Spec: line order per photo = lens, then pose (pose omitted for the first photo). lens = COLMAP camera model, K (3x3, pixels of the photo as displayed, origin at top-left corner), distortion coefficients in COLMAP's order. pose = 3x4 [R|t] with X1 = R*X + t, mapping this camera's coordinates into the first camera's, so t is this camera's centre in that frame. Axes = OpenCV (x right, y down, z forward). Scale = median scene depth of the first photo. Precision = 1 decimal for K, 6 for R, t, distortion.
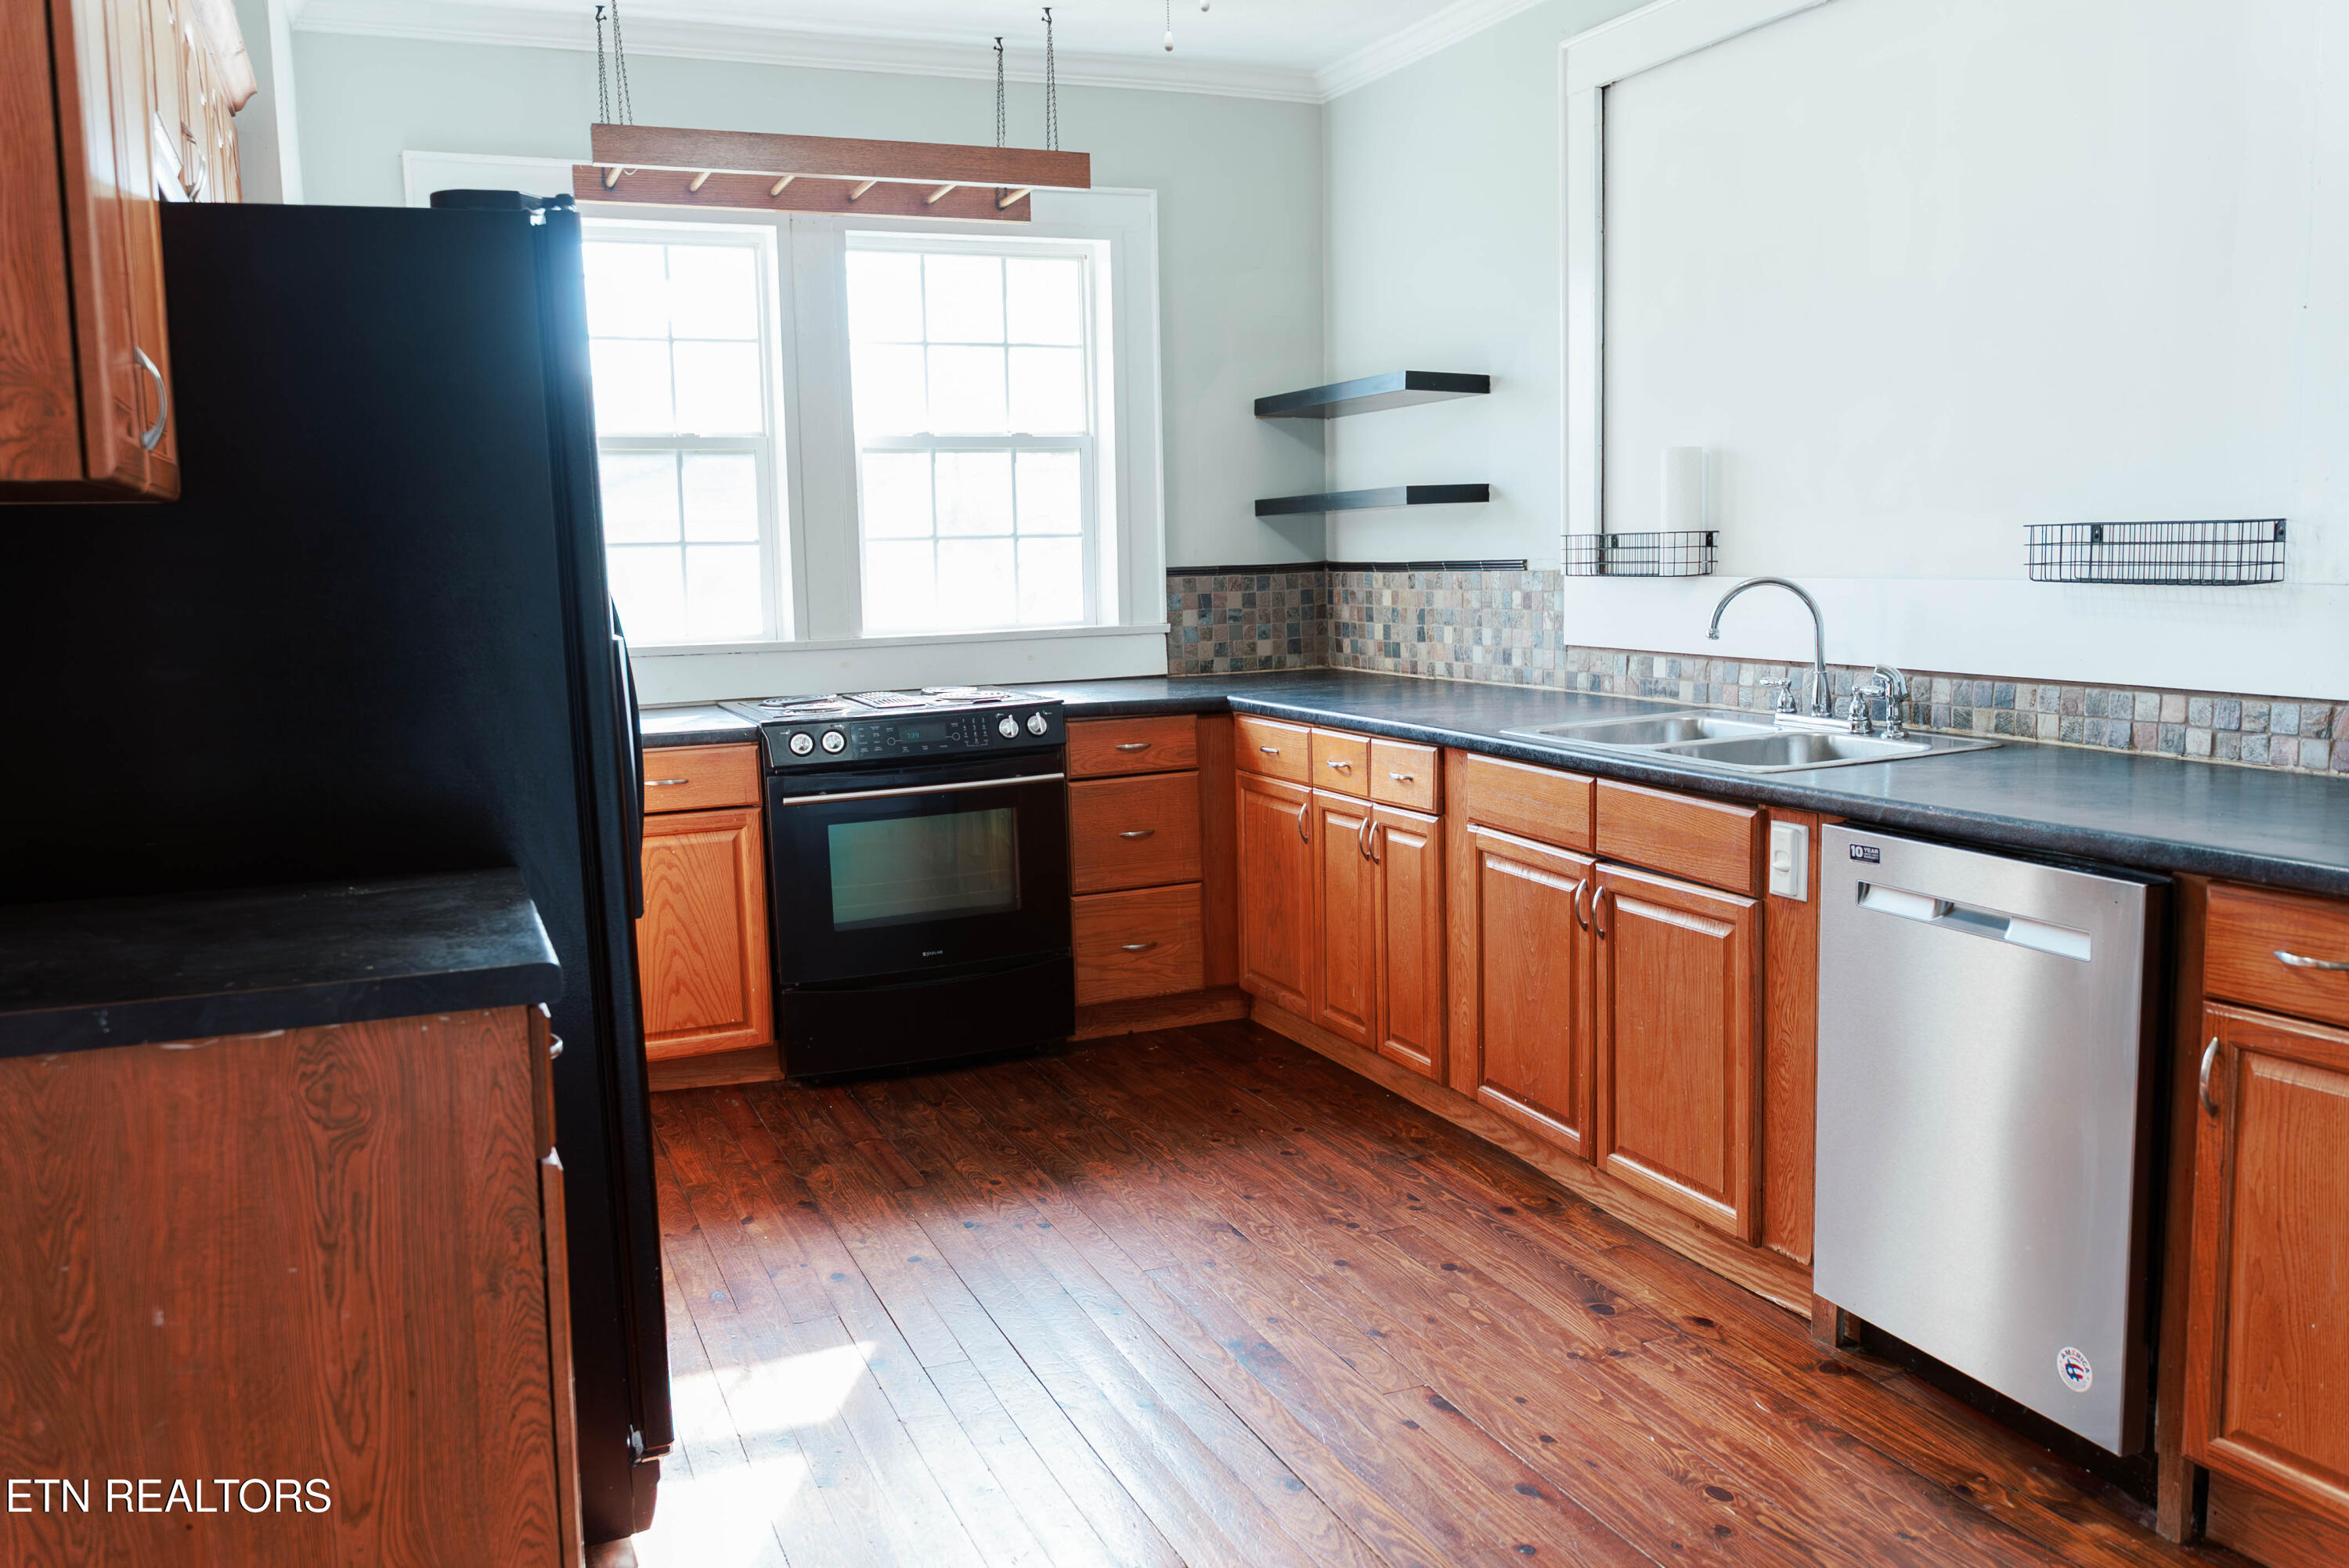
lens RADIAL K [[1862.4, 0, 1174.5], [0, 1862.4, 784.0], [0, 0, 1]] dist [-0.006569, 0.004657]
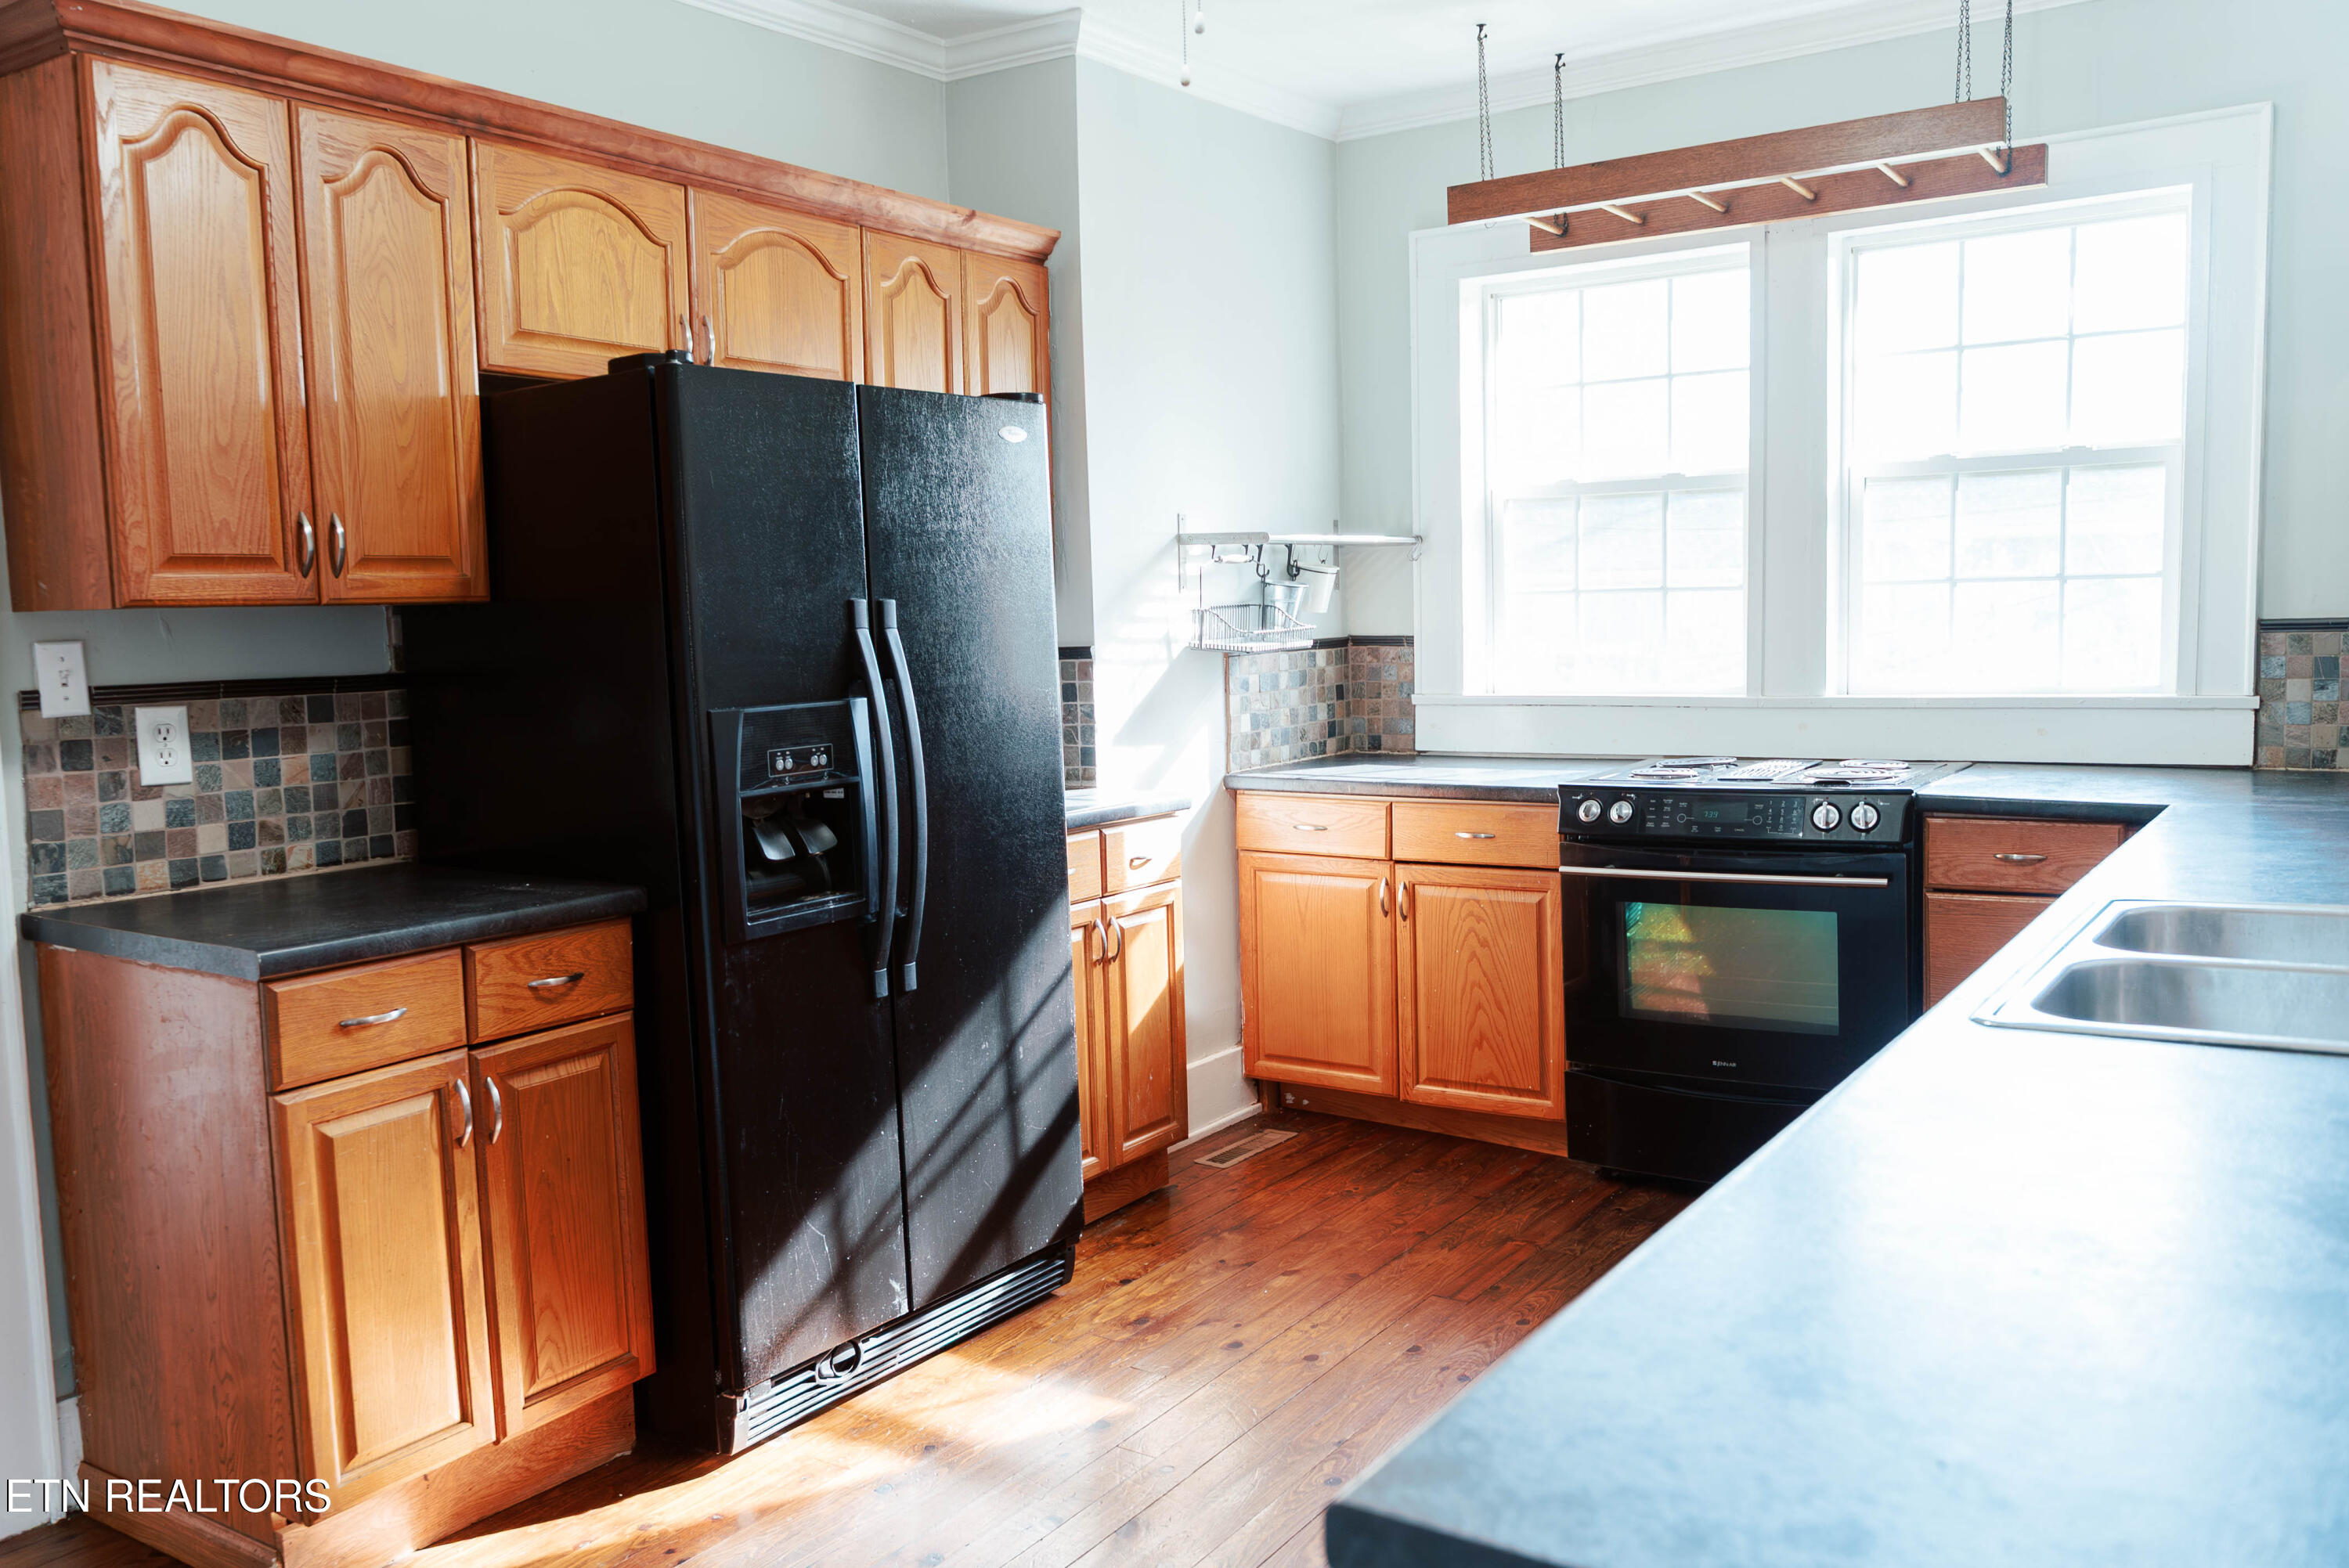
lens RADIAL K [[1862.4, 0, 1174.5], [0, 1862.4, 784.0], [0, 0, 1]] dist [-0.006569, 0.004657]
pose [[0.555426, 0.088368, -0.826857, 0.447883], [-0.089749, 0.994900, 0.046040, -0.058189], [0.826708, 0.048638, 0.560524, 0.297753]]
